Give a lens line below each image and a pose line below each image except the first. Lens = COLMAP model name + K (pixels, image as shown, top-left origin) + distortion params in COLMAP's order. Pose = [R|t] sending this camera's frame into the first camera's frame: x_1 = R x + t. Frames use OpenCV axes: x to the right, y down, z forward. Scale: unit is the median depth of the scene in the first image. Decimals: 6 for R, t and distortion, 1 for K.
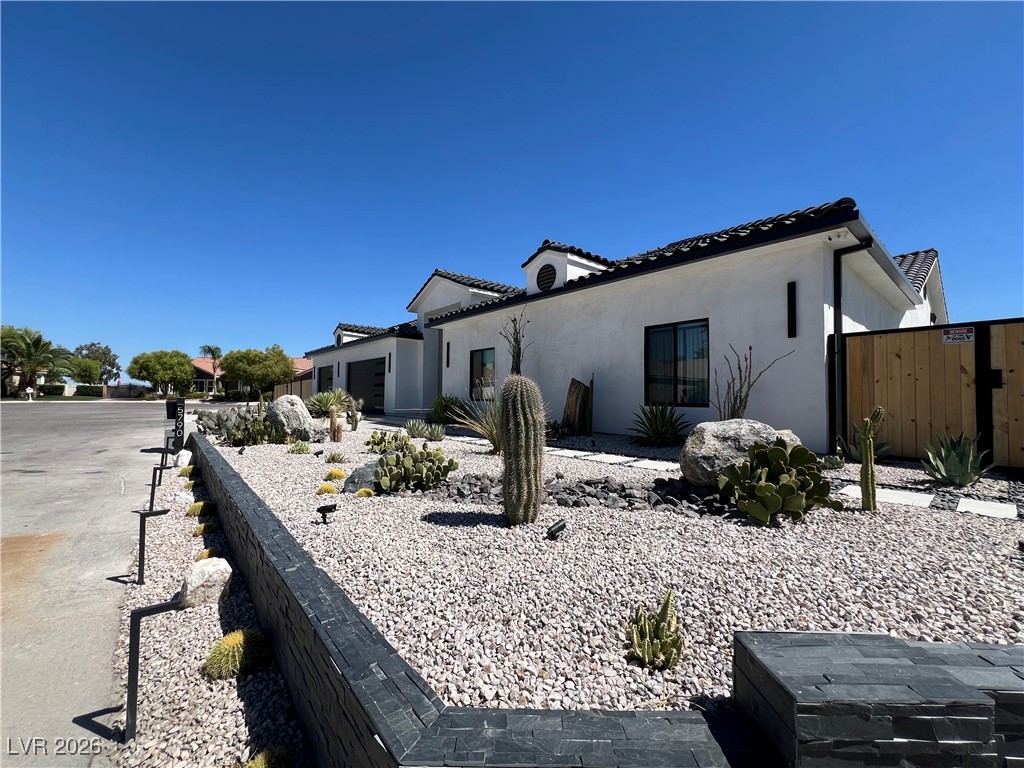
lens RADIAL K [[415.3, 0, 512.0], [0, 415.3, 384.0], [0, 0, 1]] dist [0.001449, -0.000006]
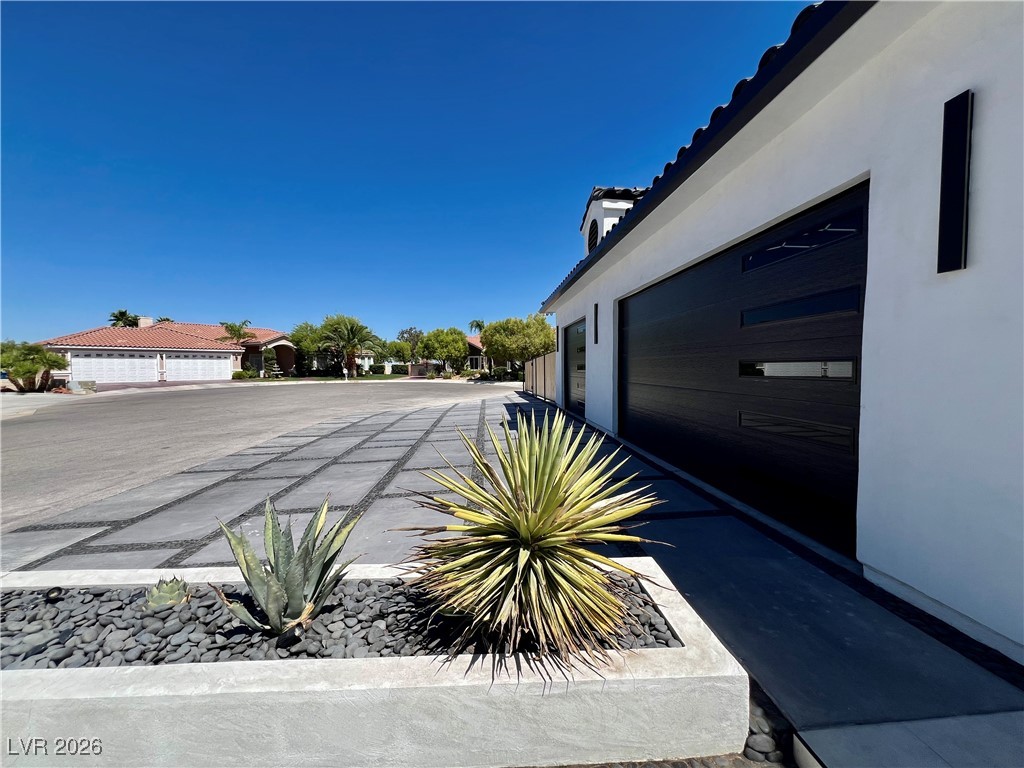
lens RADIAL K [[415.3, 0, 512.0], [0, 415.3, 384.0], [0, 0, 1]] dist [0.001449, -0.000006]
pose [[0.802042, 0.008595, -0.597206, -0.116016], [0.035626, 0.997428, 0.062200, -0.003653], [0.596204, -0.071163, 0.799673, 0.297778]]
